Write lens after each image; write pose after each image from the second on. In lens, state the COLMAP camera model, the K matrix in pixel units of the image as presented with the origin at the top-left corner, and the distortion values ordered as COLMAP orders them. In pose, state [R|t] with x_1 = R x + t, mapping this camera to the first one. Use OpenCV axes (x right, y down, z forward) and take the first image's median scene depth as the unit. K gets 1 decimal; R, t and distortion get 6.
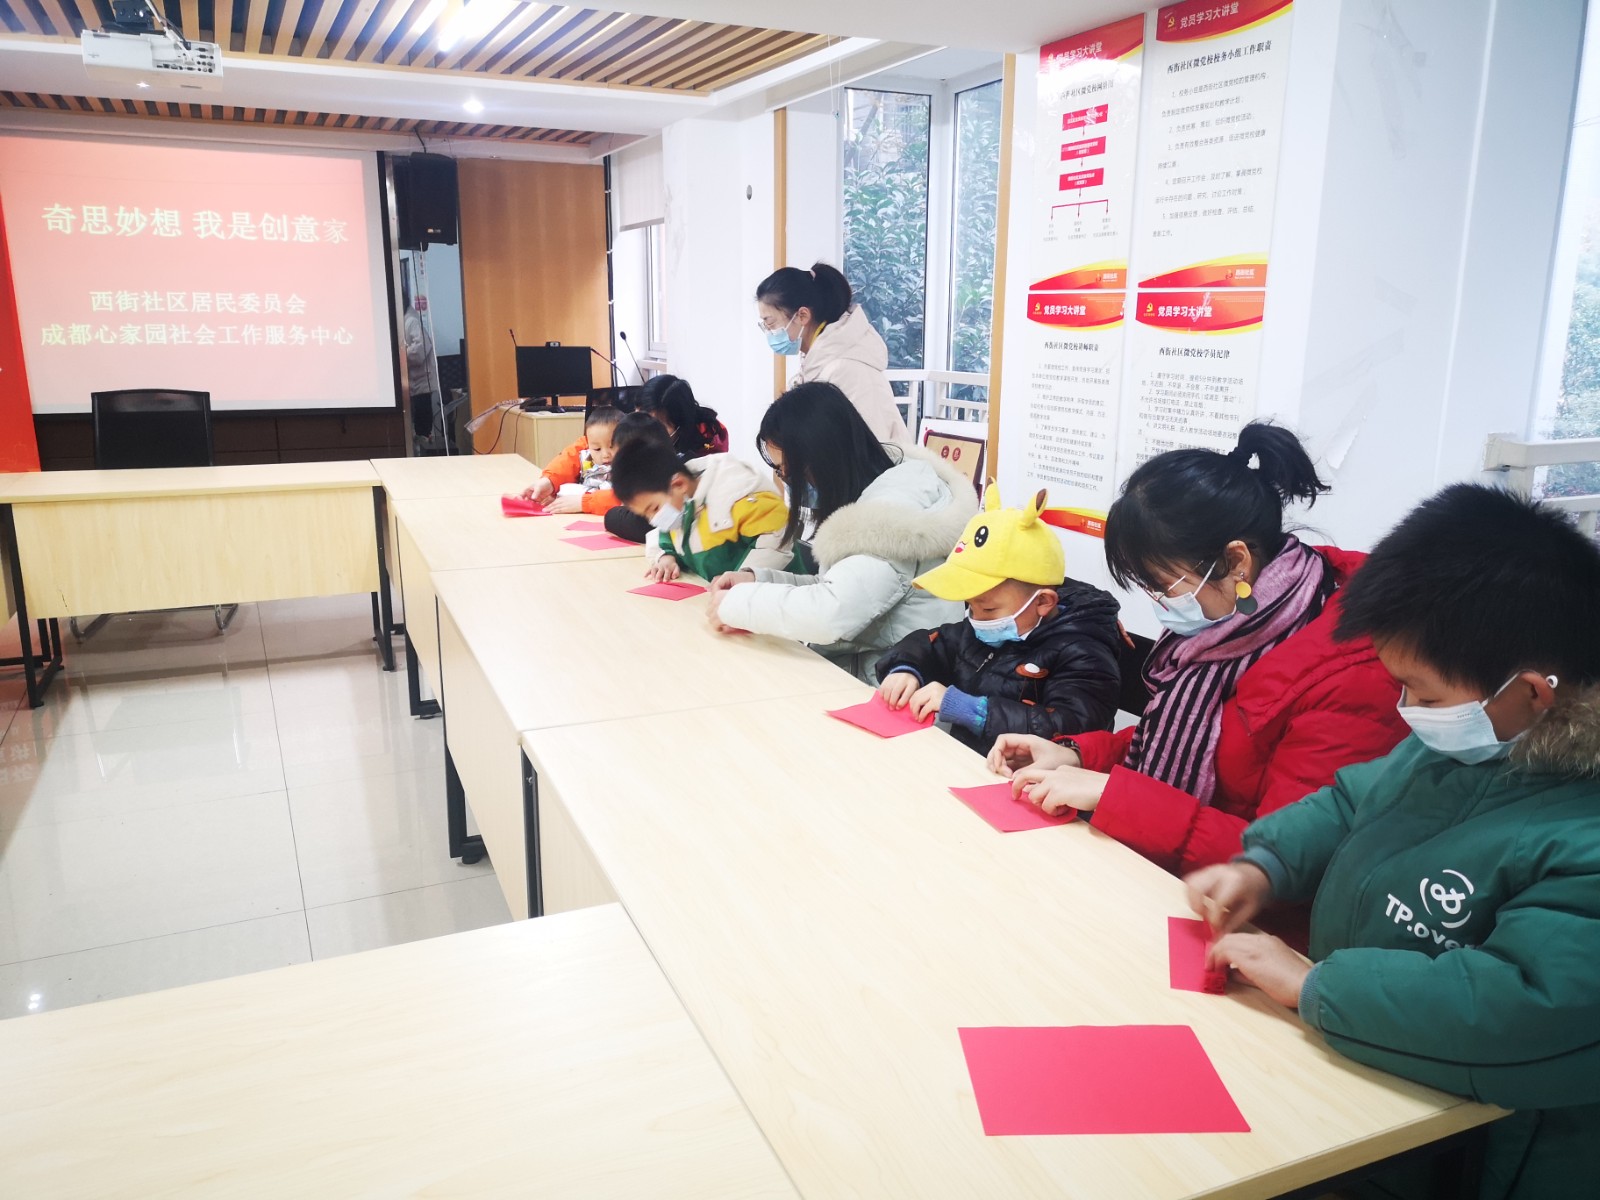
lens RADIAL K [[1218.0, 0, 796.7], [0, 1218.0, 596.1], [0, 0, 1]] dist [0.035953, -0.018360]
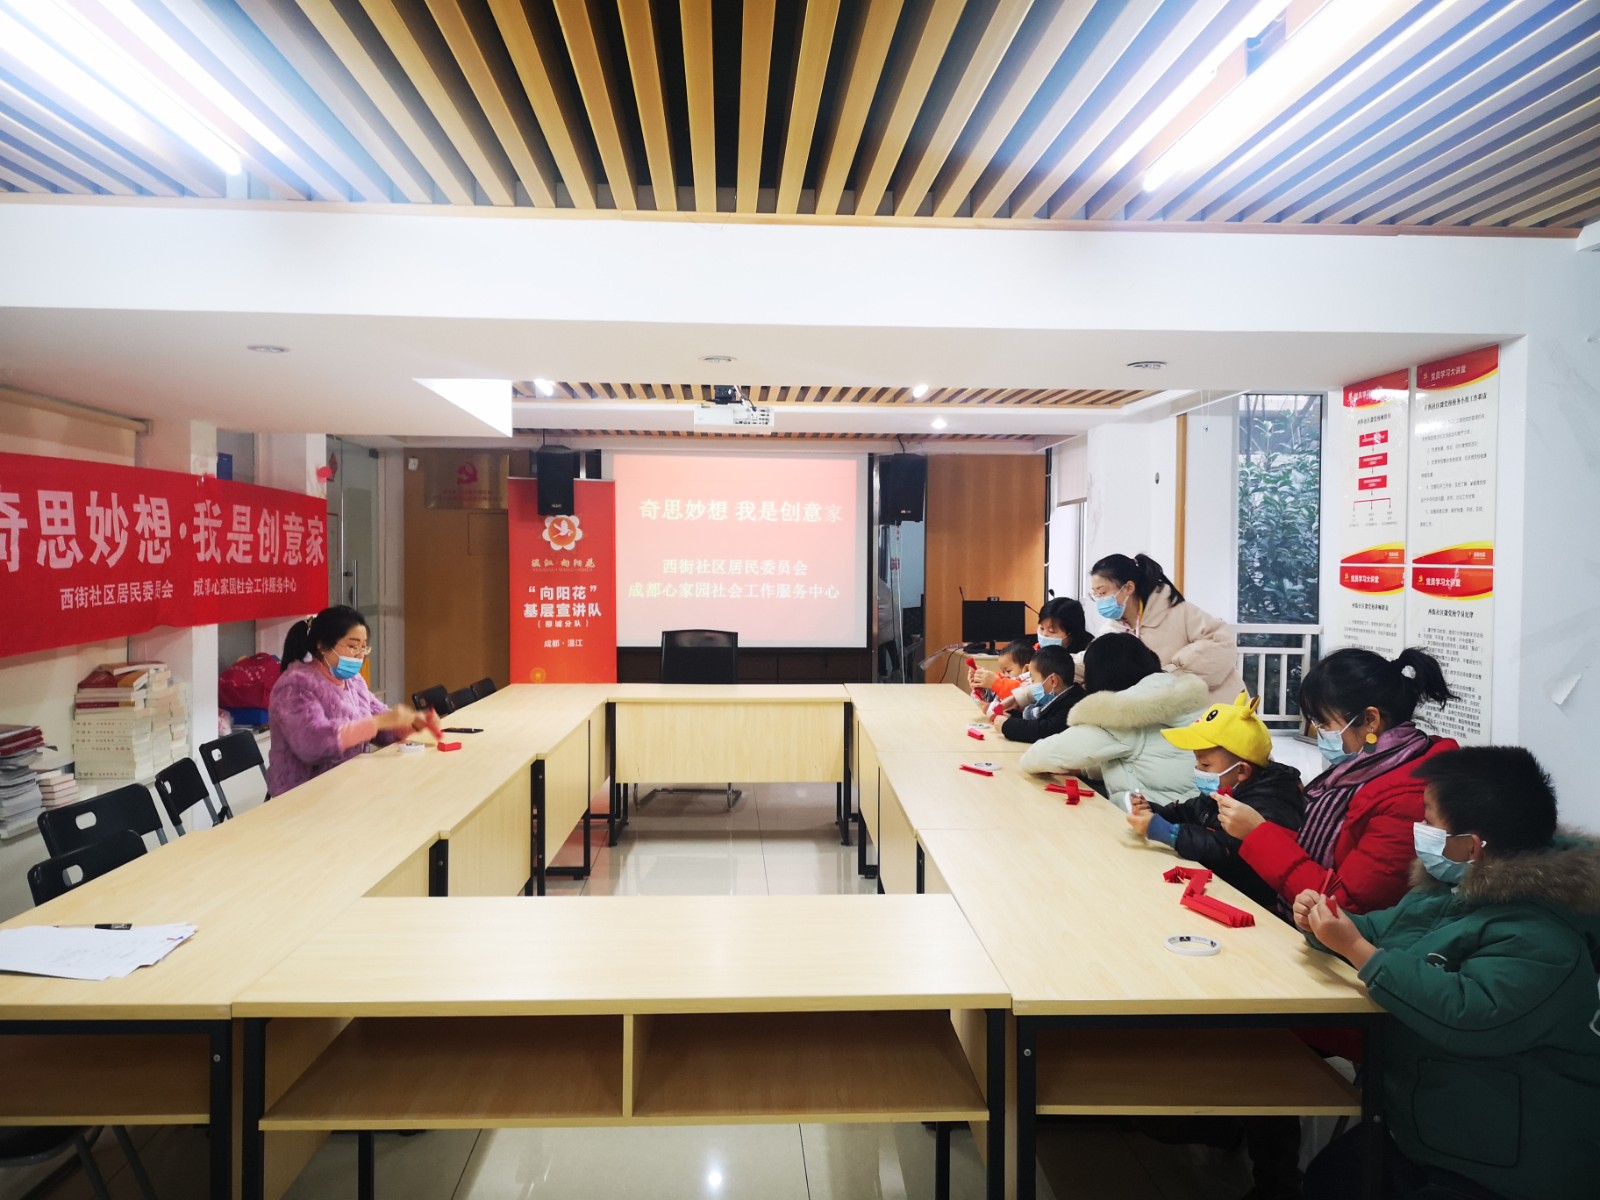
lens RADIAL K [[1218.0, 0, 800.9], [0, 1218.0, 597.0], [0, 0, 1]] dist [0.035953, -0.018360]
pose [[0.931786, 0.009703, -0.362879, 0.084150], [-0.082955, 0.978883, -0.186834, 0.046000], [0.353403, 0.204192, 0.912914, -0.236375]]
